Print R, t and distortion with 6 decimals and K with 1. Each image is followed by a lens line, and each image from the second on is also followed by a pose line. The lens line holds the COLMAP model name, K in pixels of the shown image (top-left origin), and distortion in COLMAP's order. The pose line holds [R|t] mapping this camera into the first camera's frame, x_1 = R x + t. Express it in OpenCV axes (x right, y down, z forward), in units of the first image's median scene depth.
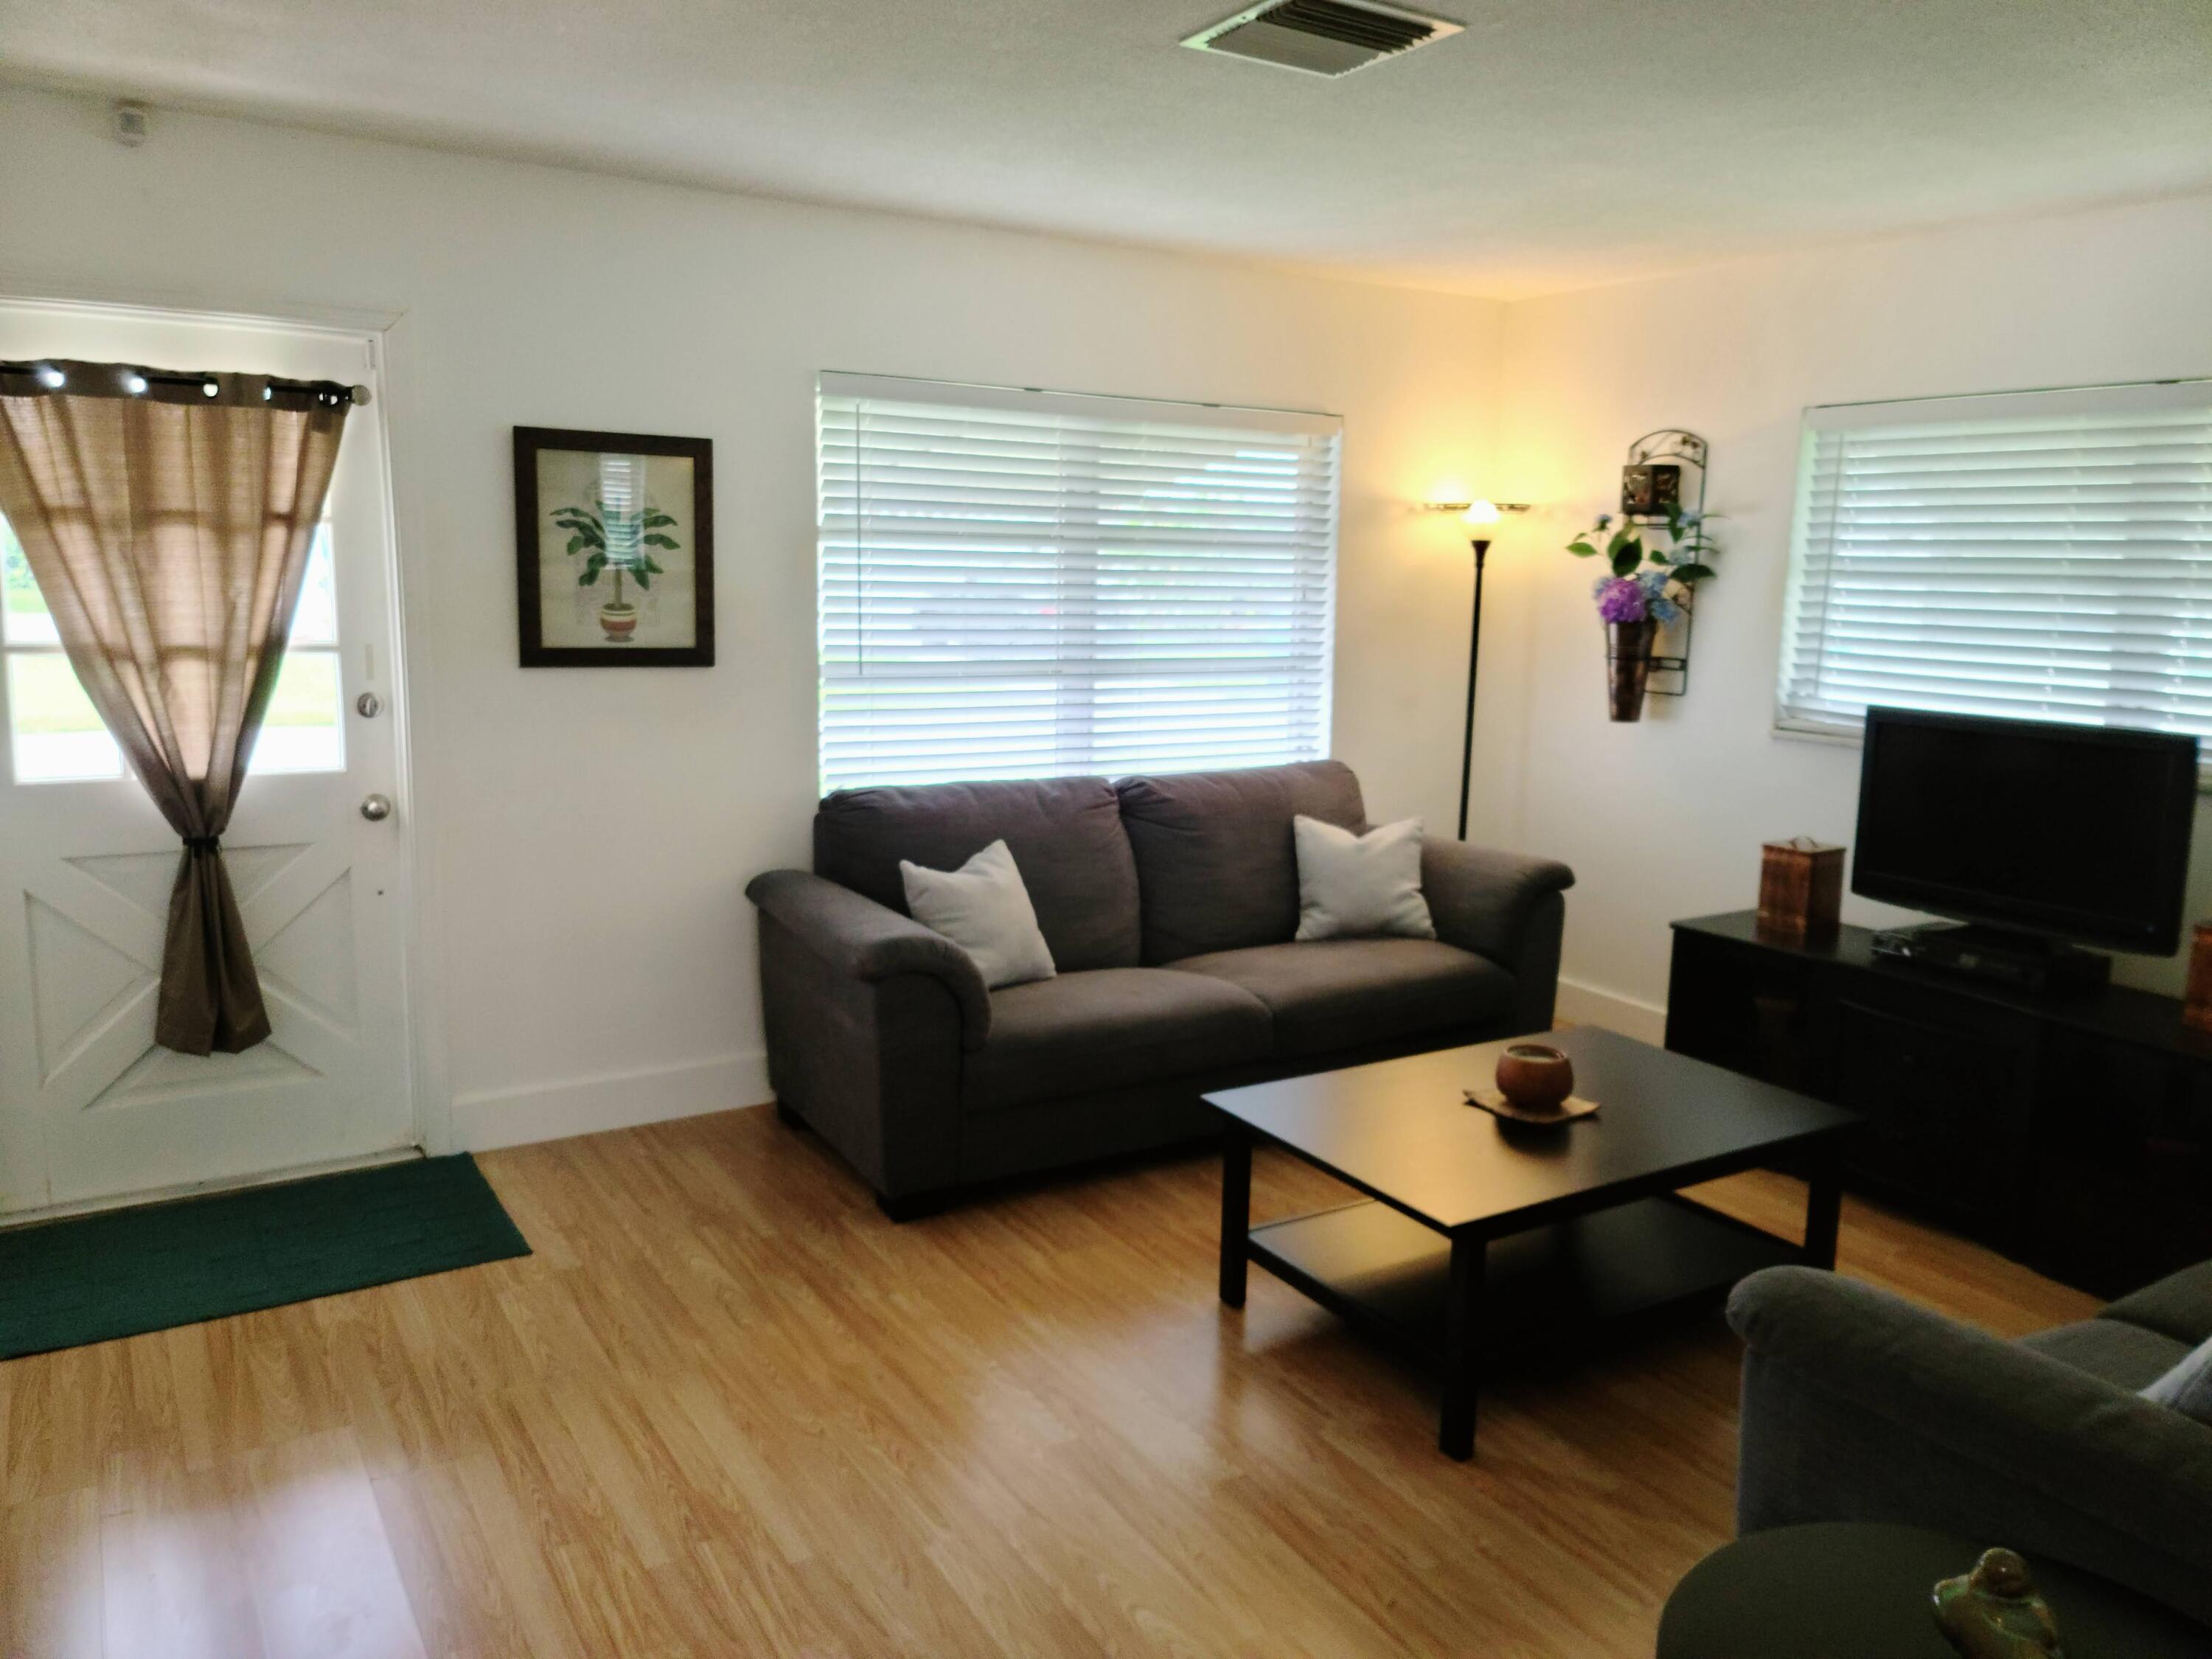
lens RADIAL K [[1622.5, 0, 1140.8], [0, 1622.5, 816.7], [0, 0, 1]] dist [0.050601, -0.000502]
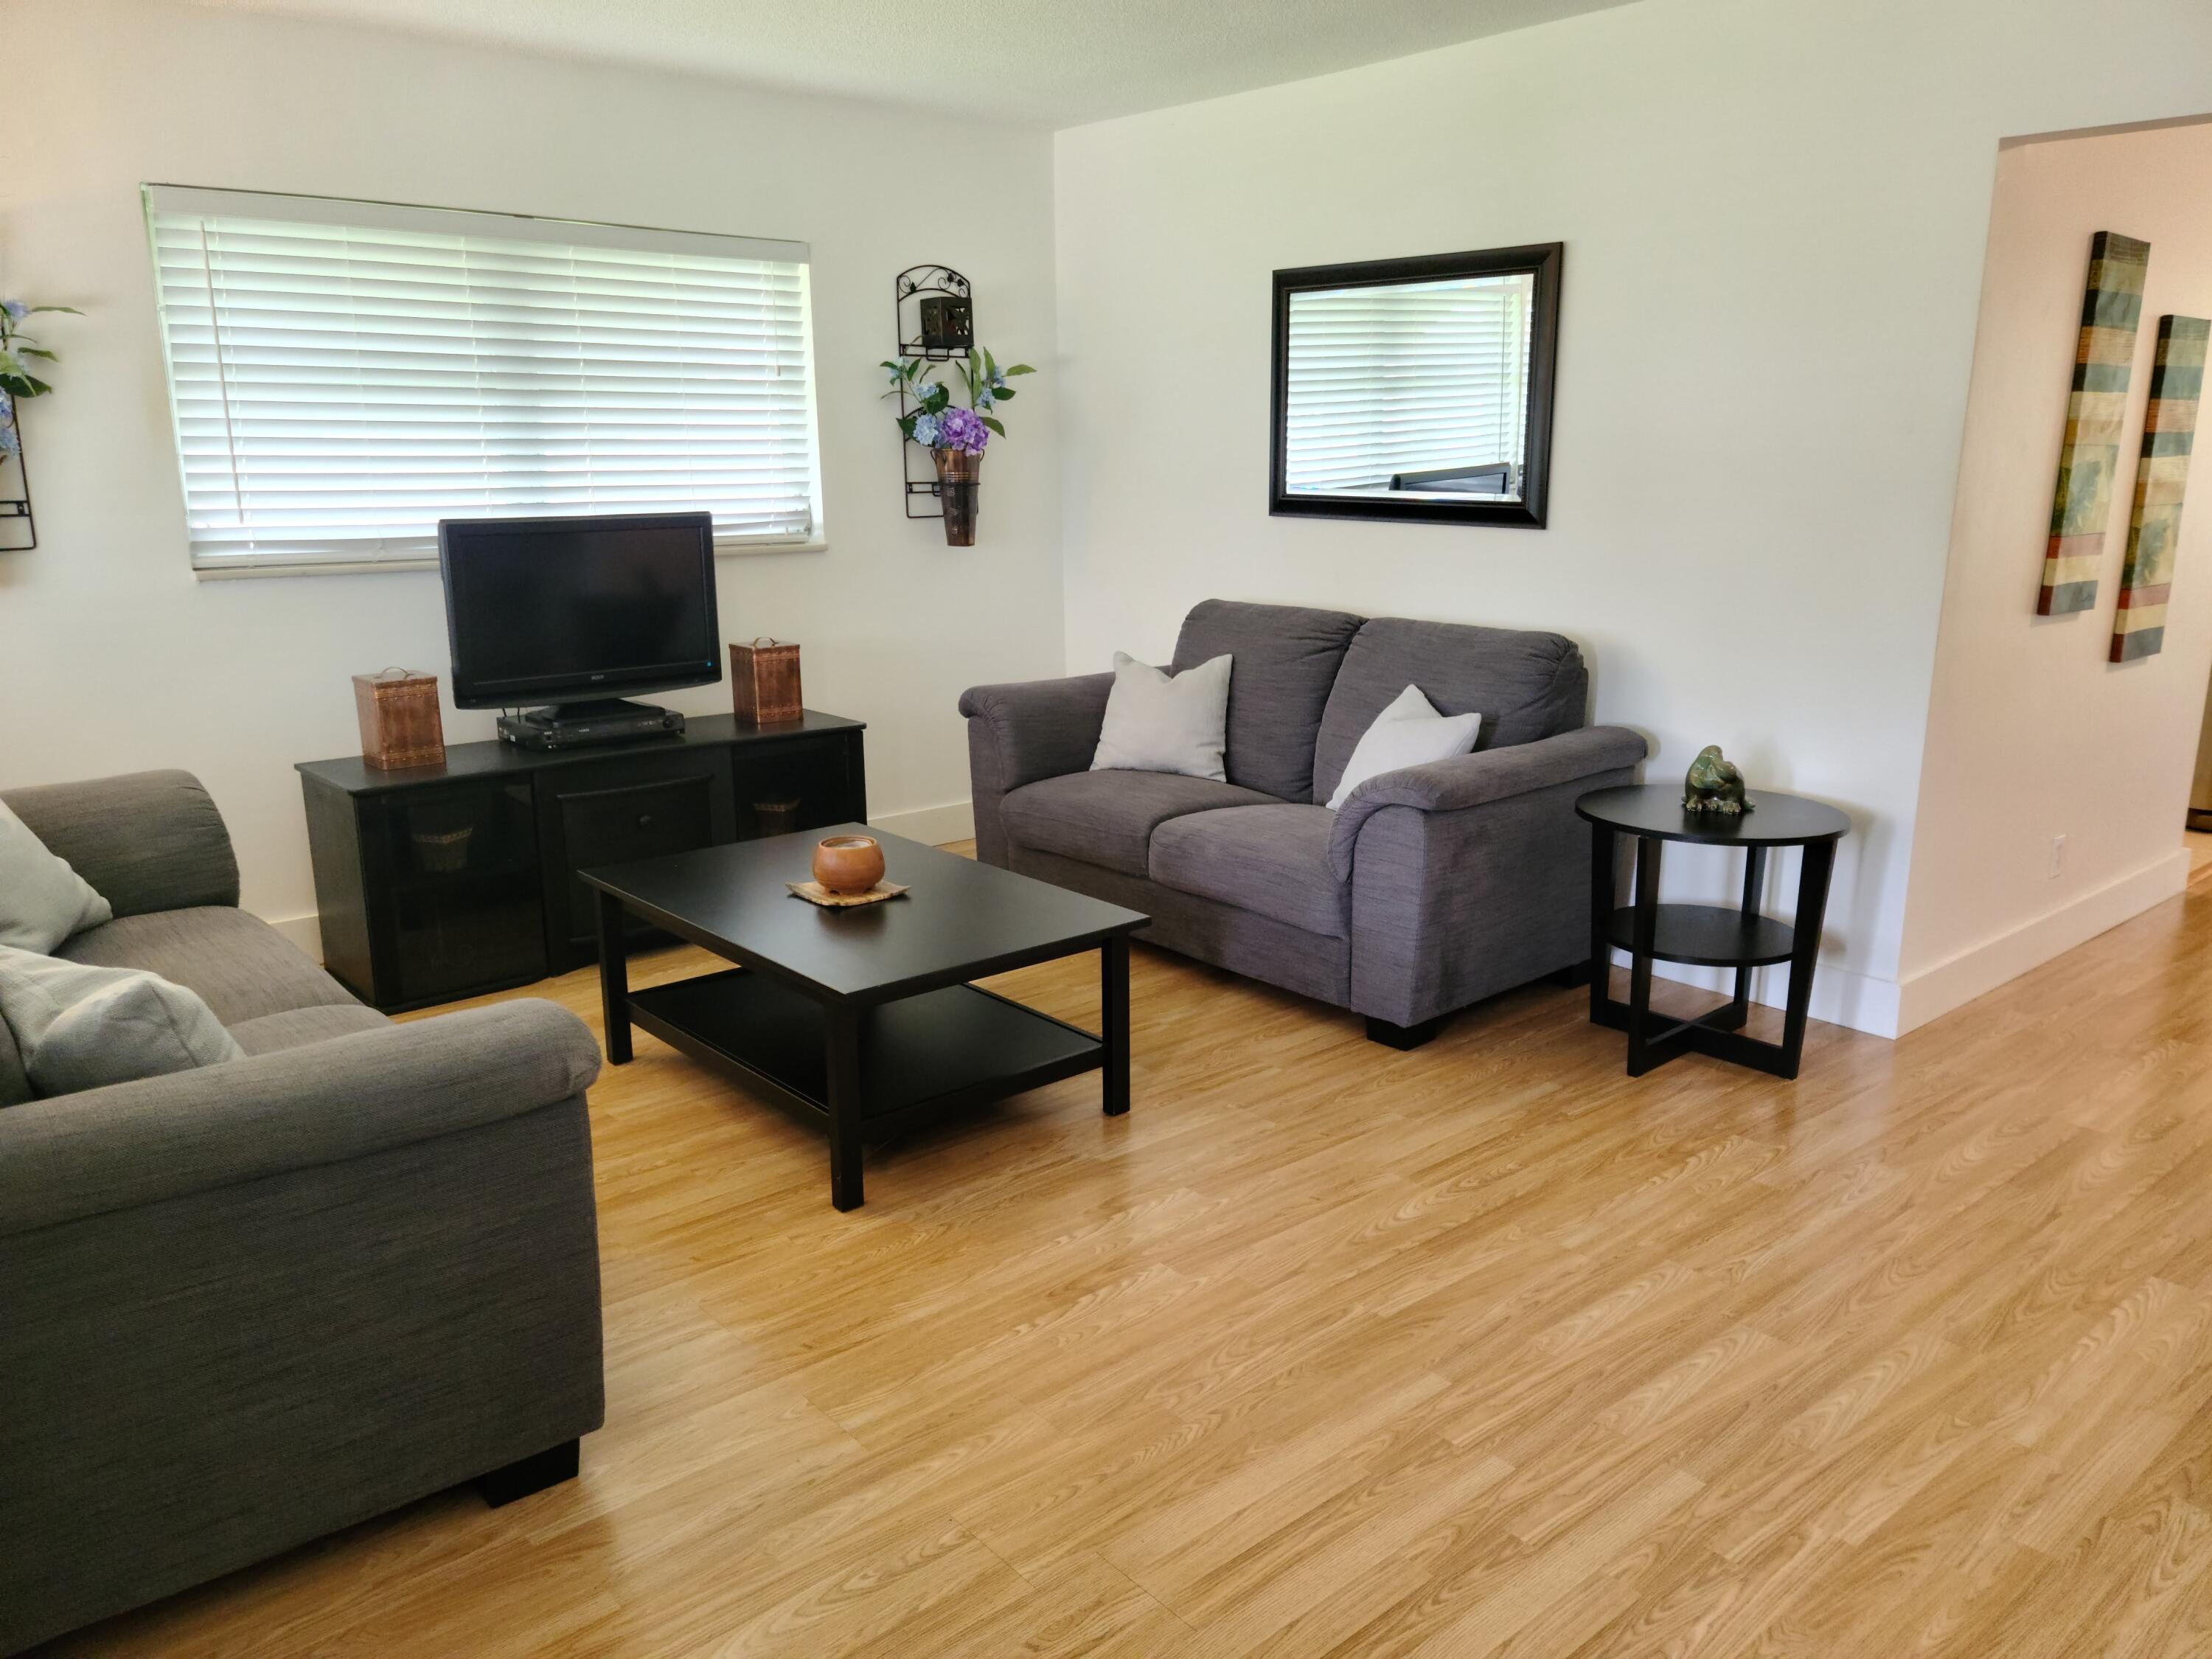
lens RADIAL K [[1611.0, 0, 1106.0], [0, 1611.0, 829.5], [0, 0, 1]] dist [0.096053, -0.092890]
pose [[-0.134297, -0.257254, 0.956967, -0.554880], [0.159423, 0.947526, 0.277089, -0.091101], [-0.978033, 0.189775, -0.086238, 0.650169]]
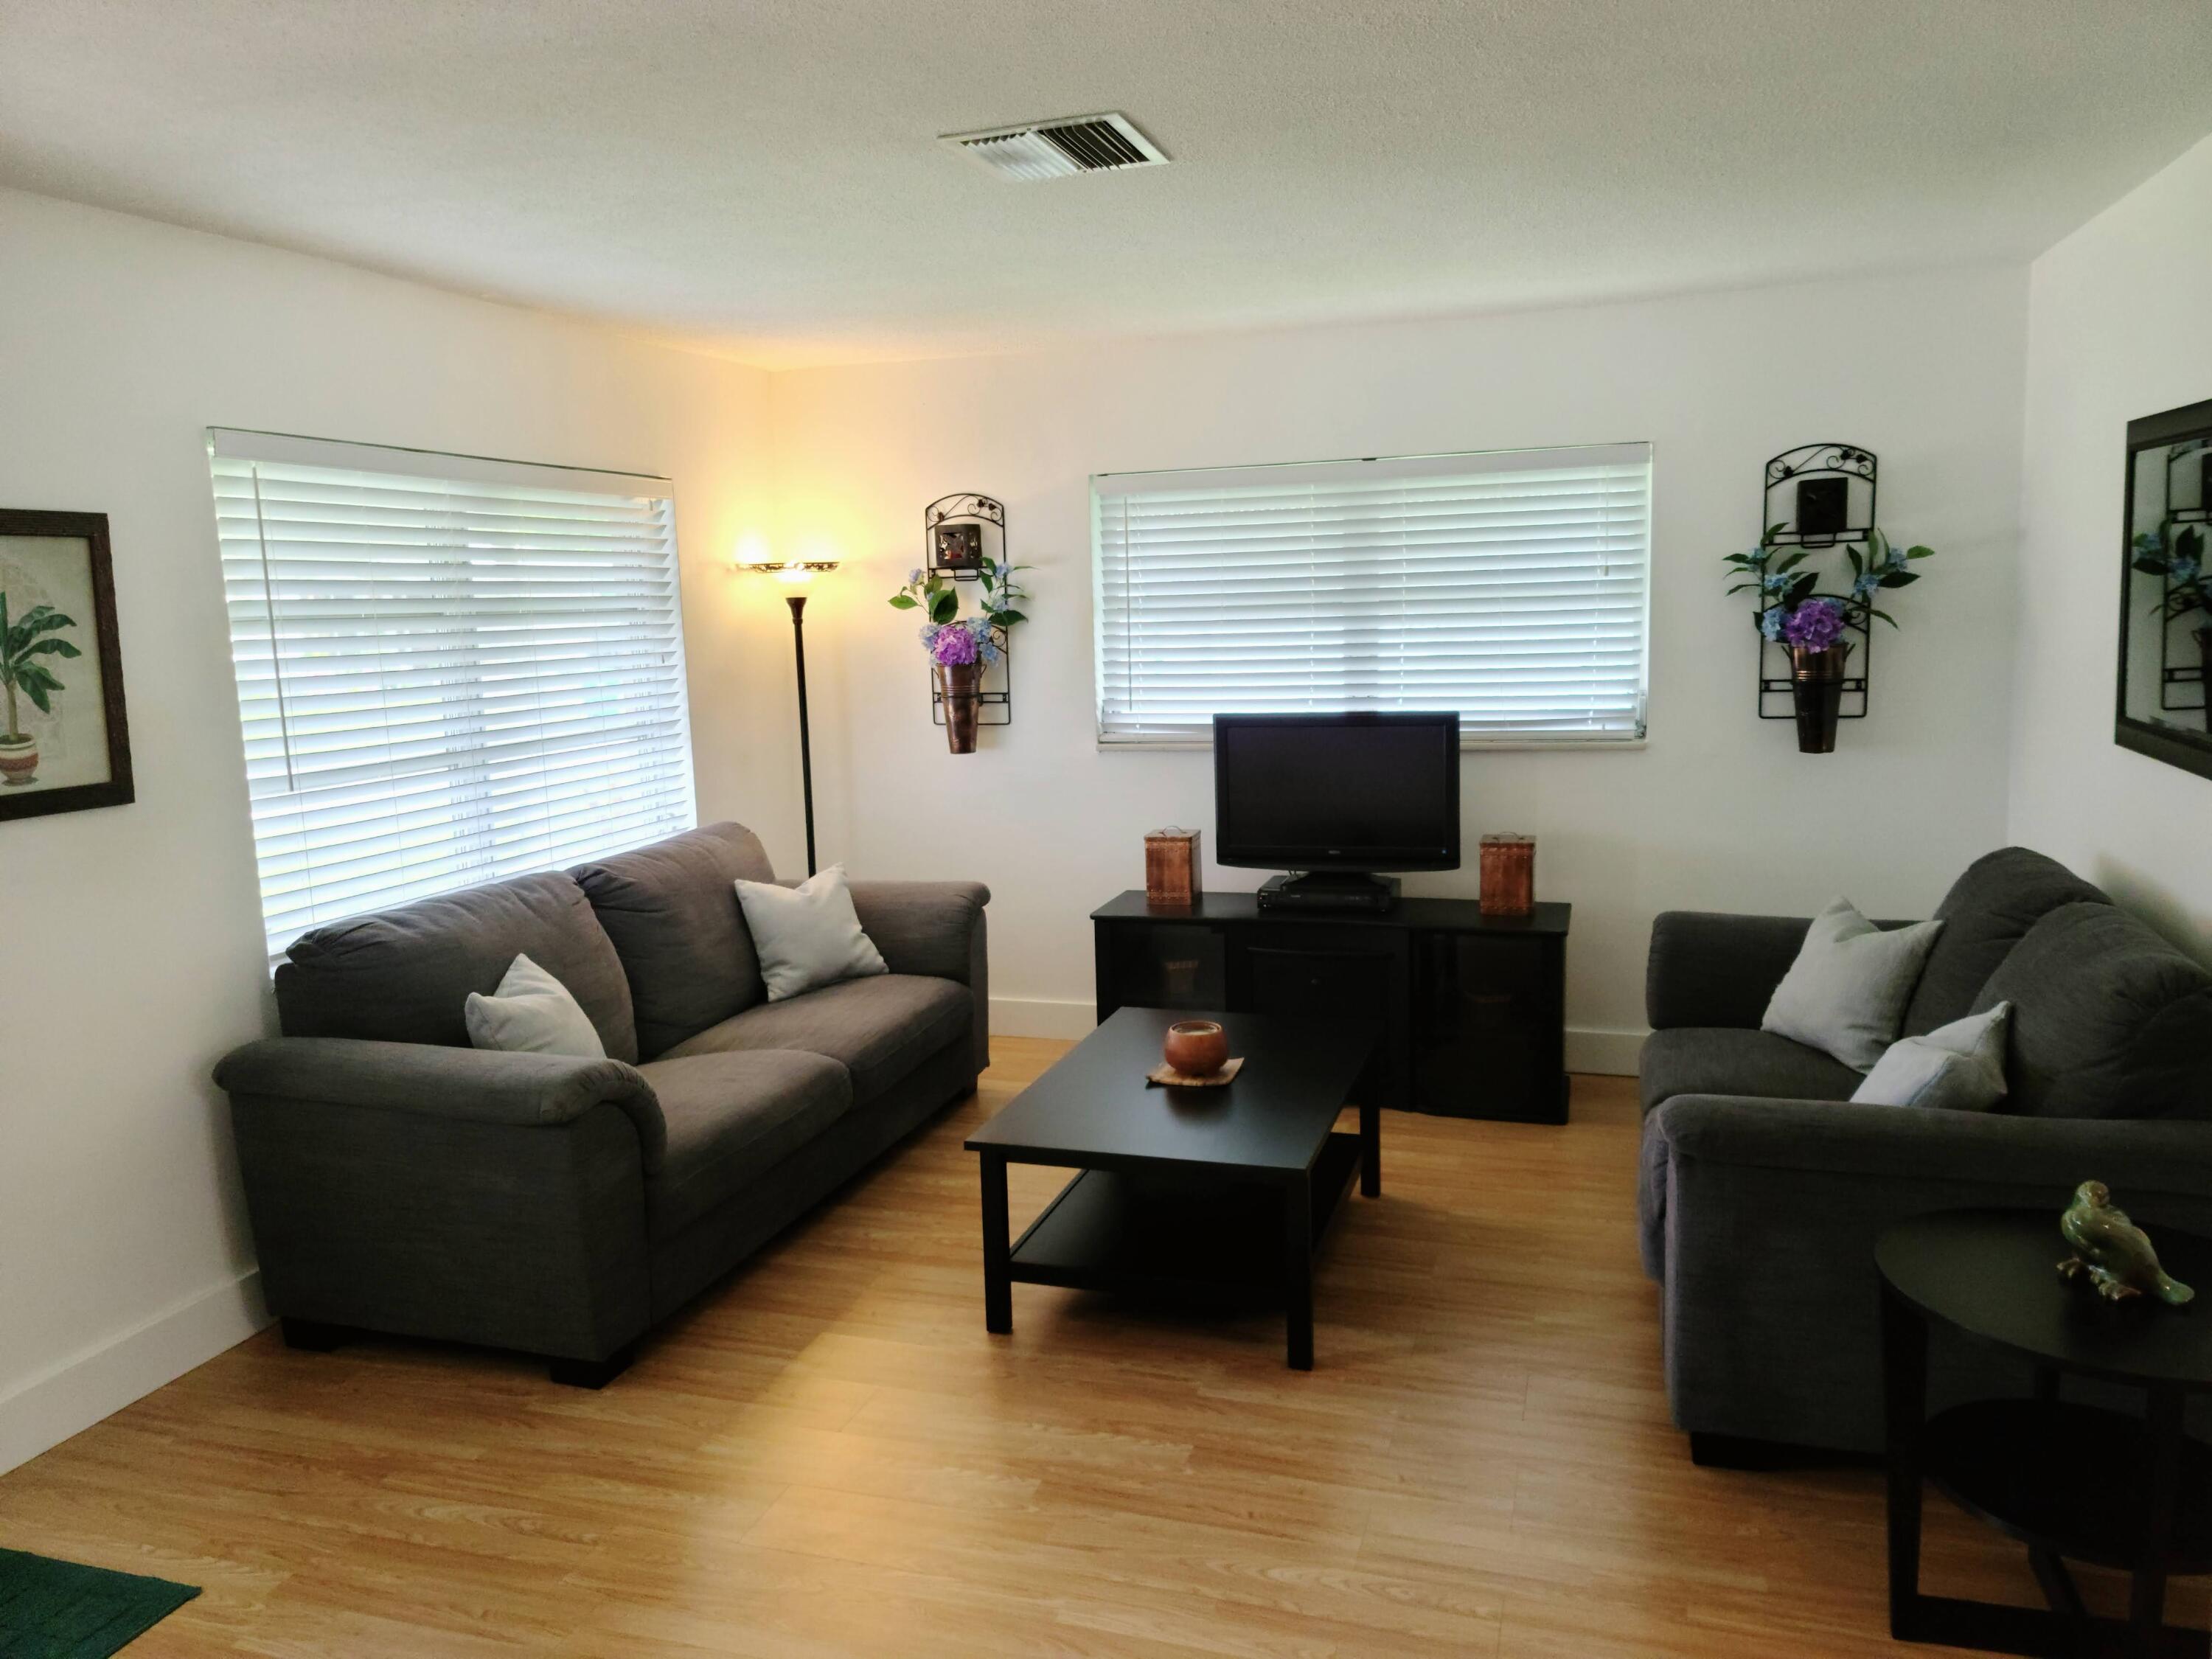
lens RADIAL K [[1593.9, 0, 1106.0], [0, 1593.9, 829.5], [0, 0, 1]] dist [0.041967, -0.003222]
pose [[0.767534, -0.140317, 0.625461, -0.353646], [0.151583, 0.987804, 0.035591, -0.033332], [-0.622827, 0.067492, 0.779443, 0.097971]]
